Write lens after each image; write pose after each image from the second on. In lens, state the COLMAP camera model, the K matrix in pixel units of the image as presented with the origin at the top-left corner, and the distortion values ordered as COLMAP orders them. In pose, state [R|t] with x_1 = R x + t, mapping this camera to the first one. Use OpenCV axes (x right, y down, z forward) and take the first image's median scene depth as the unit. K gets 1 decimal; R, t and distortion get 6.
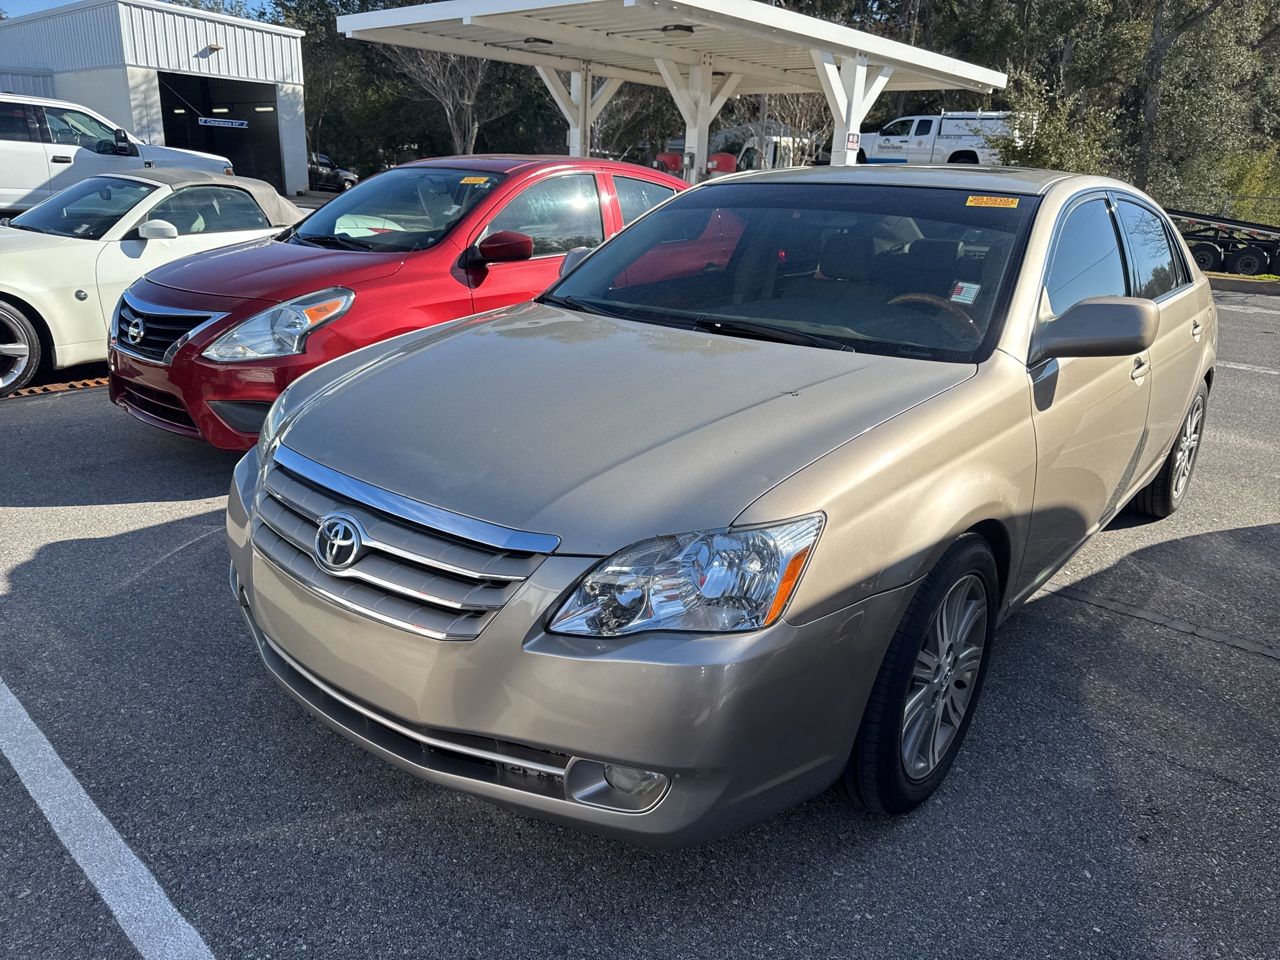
lens RADIAL K [[882.3, 0, 640.0], [0, 882.3, 480.0], [0, 0, 1]] dist [0.028202, -0.026454]
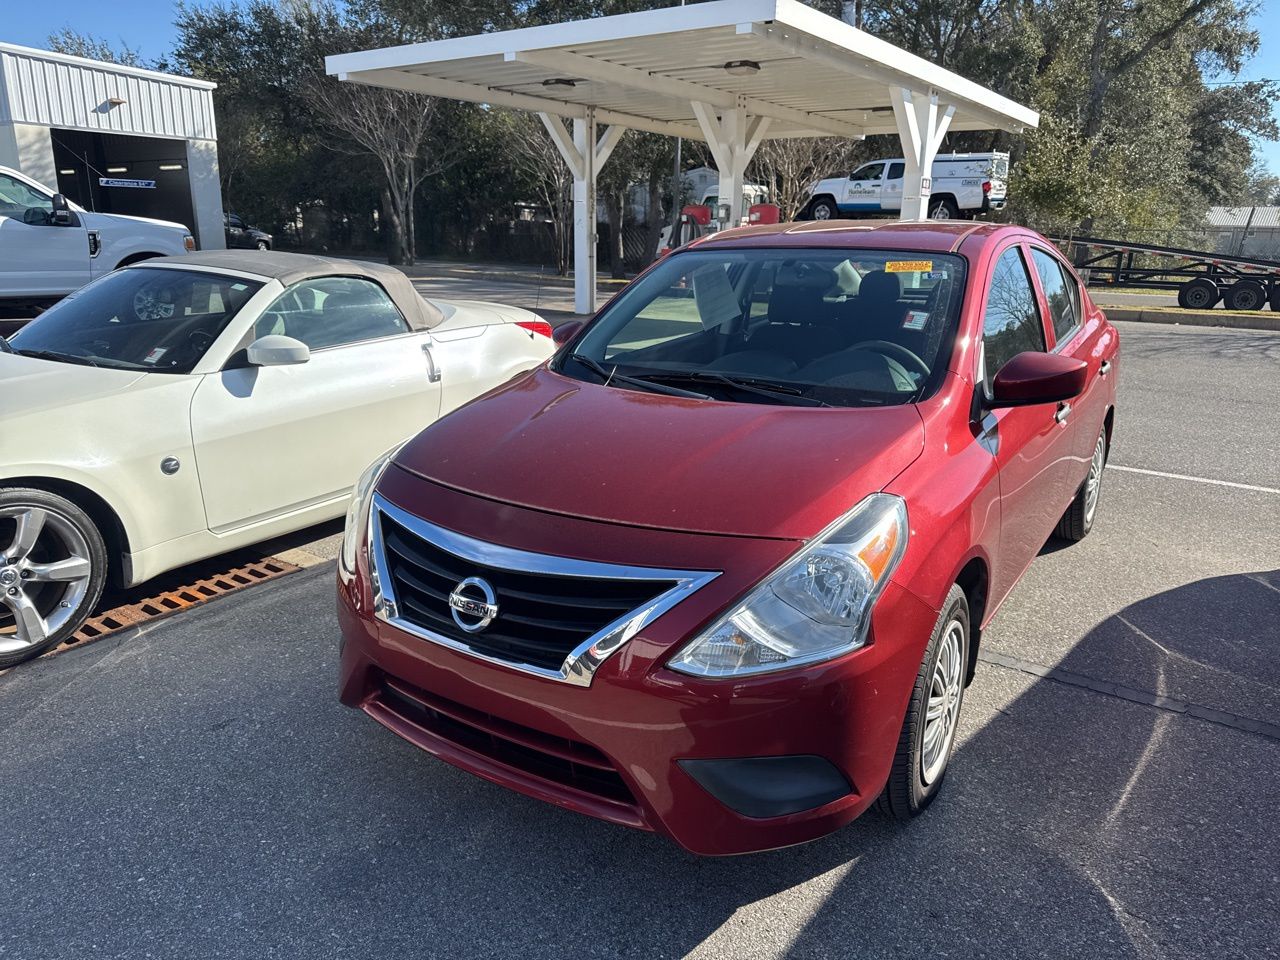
lens RADIAL K [[873.8, 0, 640.0], [0, 873.8, 480.0], [0, 0, 1]] dist [0.045799, -0.045047]
pose [[0.991746, -0.062104, 0.112177, -0.088399], [0.067295, 0.996802, -0.043091, -0.035255], [-0.109142, 0.050284, 0.992753, 0.084693]]
